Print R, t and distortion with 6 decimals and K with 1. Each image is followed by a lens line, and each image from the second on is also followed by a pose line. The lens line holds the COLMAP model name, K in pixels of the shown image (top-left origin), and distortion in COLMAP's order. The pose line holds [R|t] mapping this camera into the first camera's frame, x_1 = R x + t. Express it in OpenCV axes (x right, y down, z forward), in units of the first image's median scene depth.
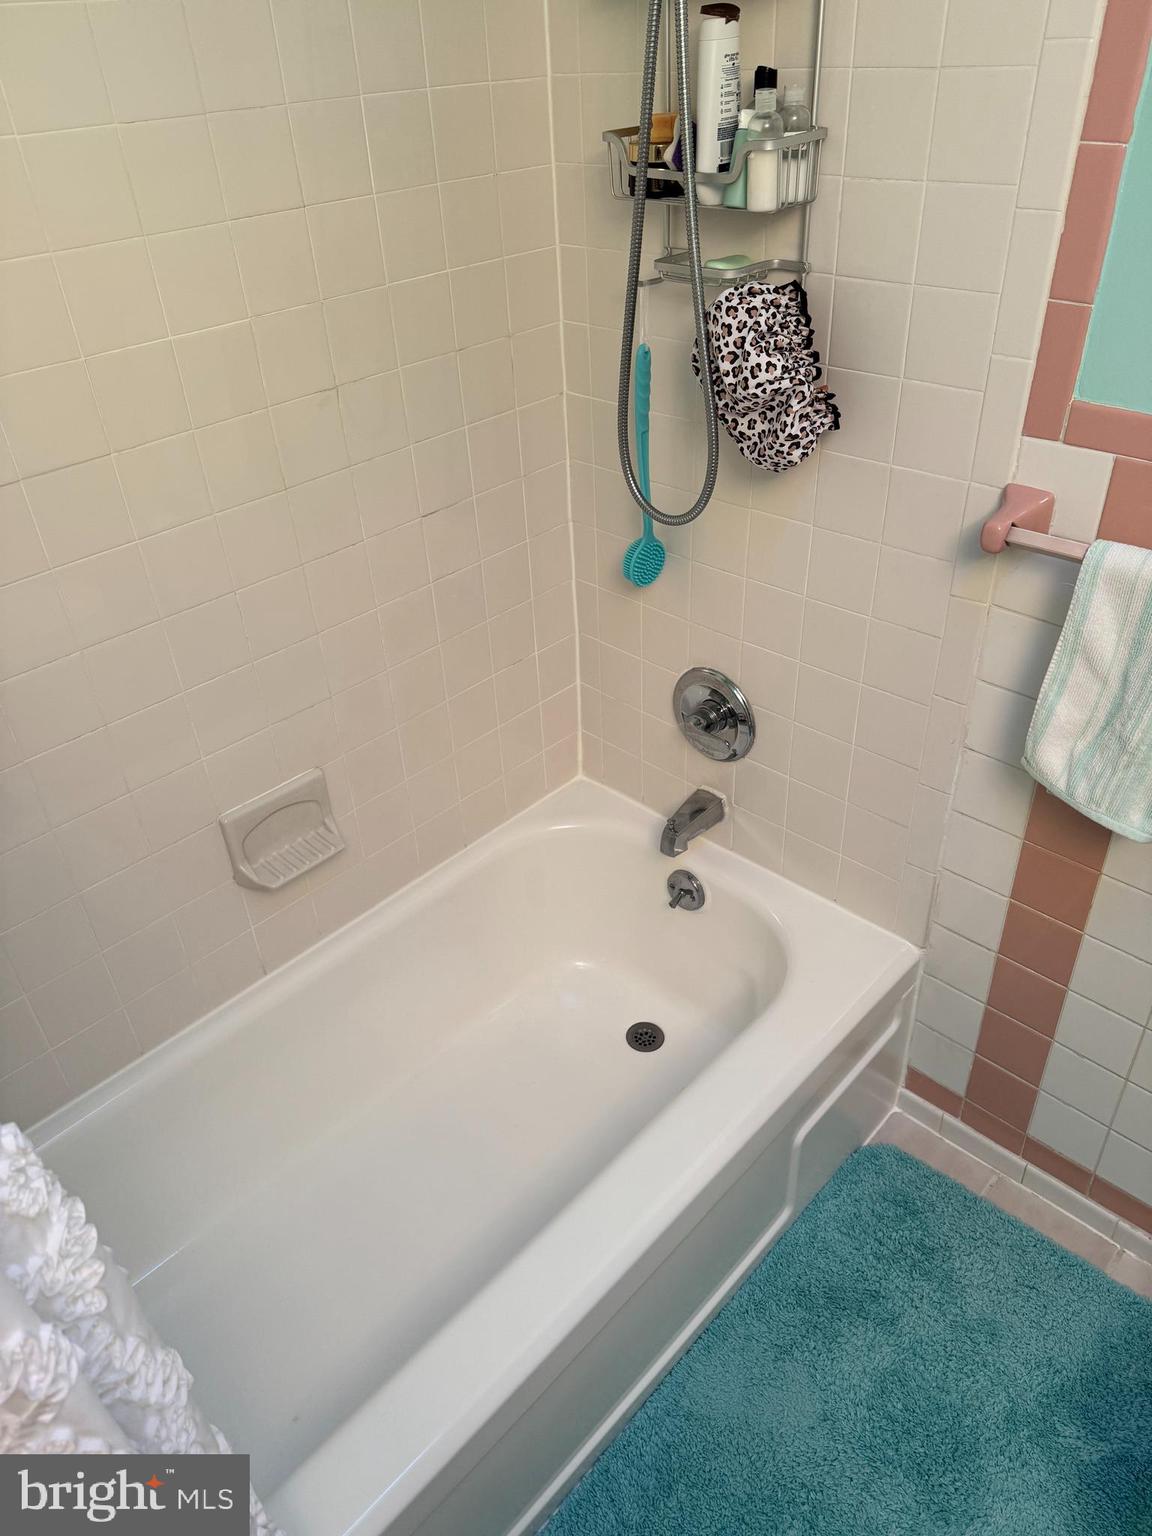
lens RADIAL K [[1076.2, 0, 522.2], [0, 1076.2, 796.3], [0, 0, 1]] dist [0.053029, -0.063387]
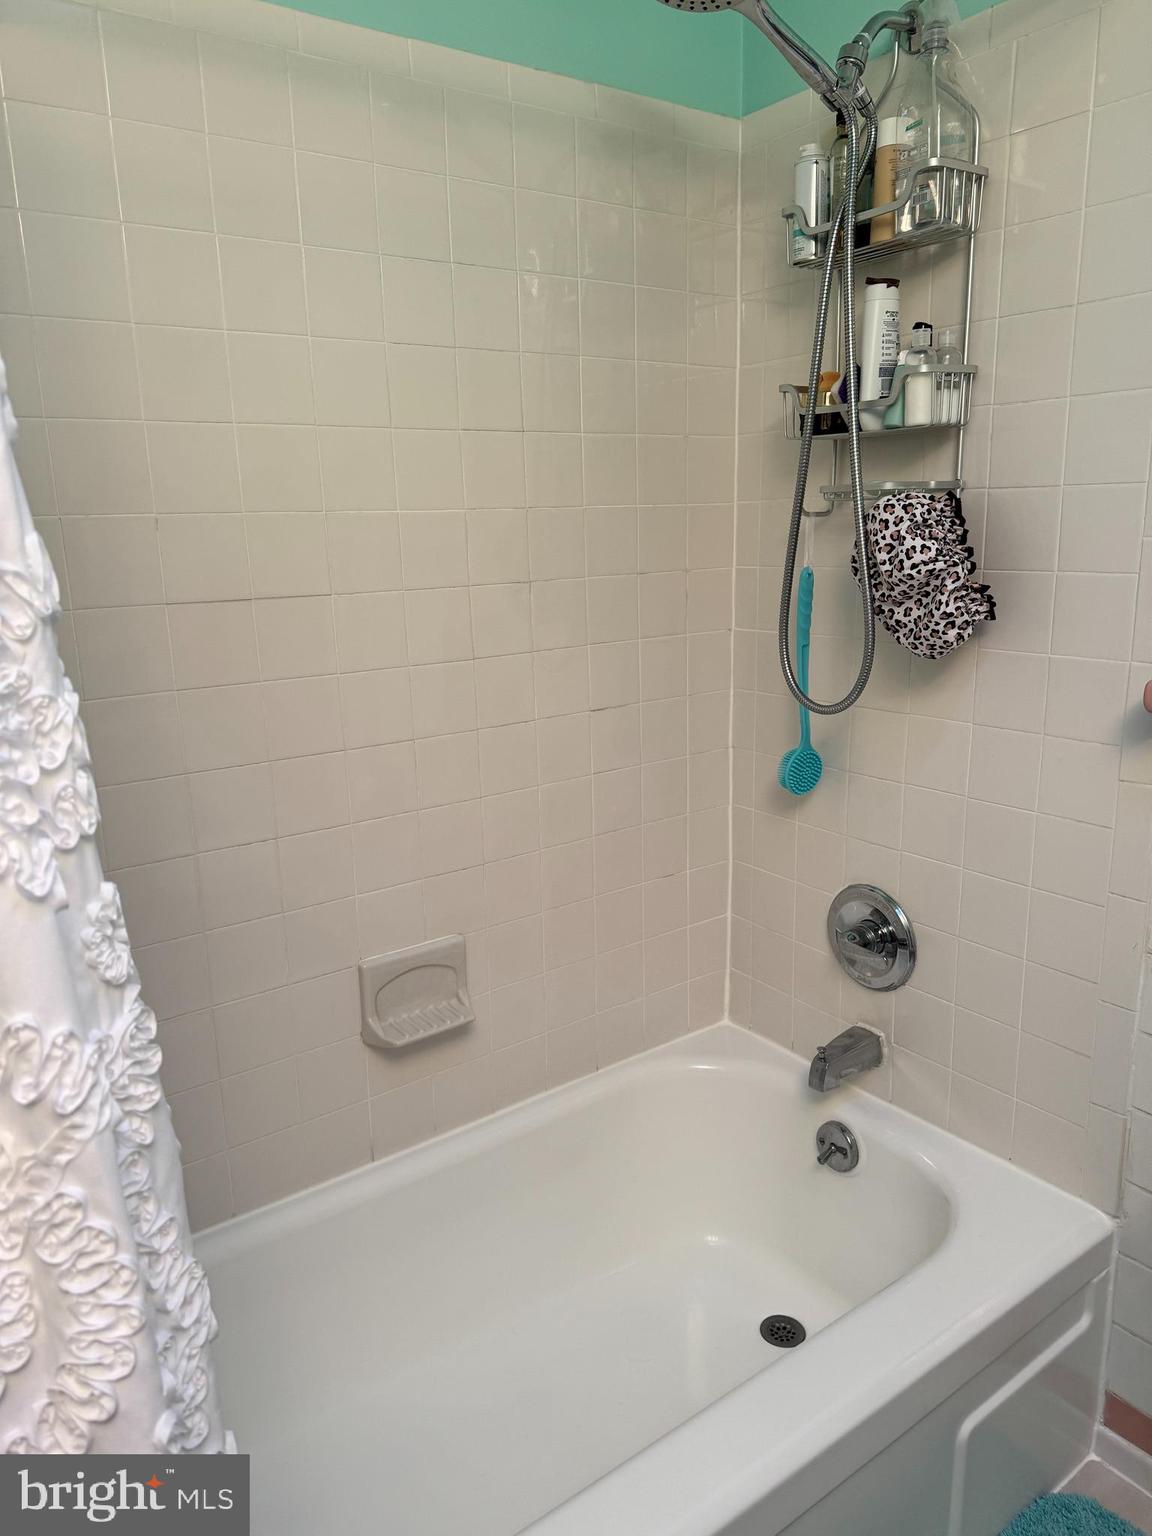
lens RADIAL K [[1076.2, 0, 525.9], [0, 1076.2, 838.6], [0, 0, 1]] dist [0.053029, -0.063387]
pose [[0.983260, 0.080402, -0.163507, 0.031840], [-0.133148, 0.929644, -0.343560, 0.253762], [0.124380, 0.359580, 0.924788, 0.045384]]
